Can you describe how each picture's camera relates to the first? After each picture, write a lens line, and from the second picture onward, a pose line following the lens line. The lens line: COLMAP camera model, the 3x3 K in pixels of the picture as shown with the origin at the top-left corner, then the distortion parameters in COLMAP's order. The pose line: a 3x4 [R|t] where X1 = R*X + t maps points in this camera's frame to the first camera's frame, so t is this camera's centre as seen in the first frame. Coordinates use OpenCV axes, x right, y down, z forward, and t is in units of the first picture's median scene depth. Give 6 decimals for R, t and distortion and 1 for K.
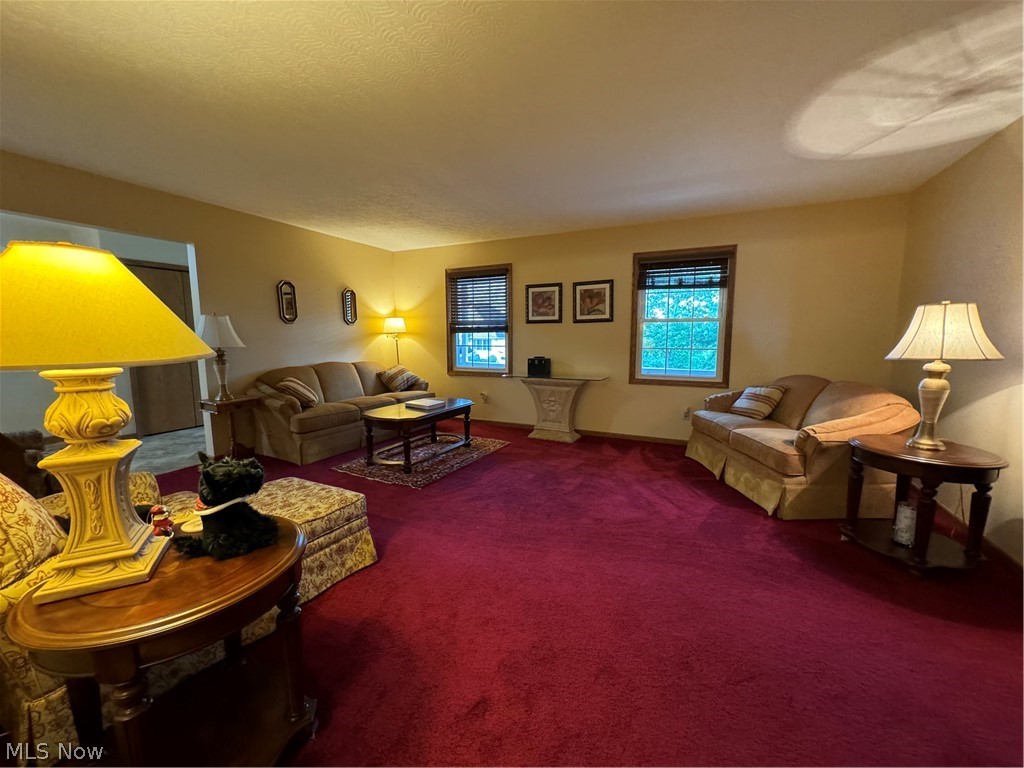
lens RADIAL K [[410.3, 0, 507.2], [0, 410.3, 387.7], [0, 0, 1]] dist [0.002727, 0.000502]
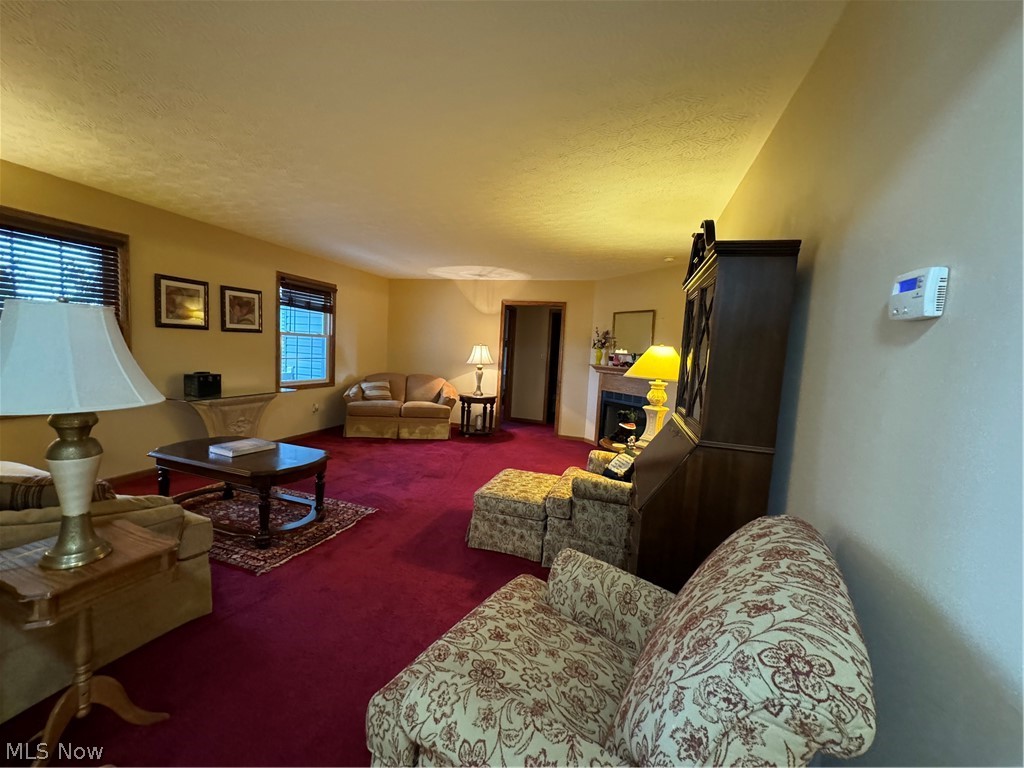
lens RADIAL K [[410.3, 0, 507.2], [0, 410.3, 387.7], [0, 0, 1]] dist [0.002727, 0.000502]
pose [[-0.140544, -0.092790, 0.985717, -0.823439], [0.090073, 0.990272, 0.106062, -0.080057], [-0.985969, 0.103692, -0.130819, 0.549371]]
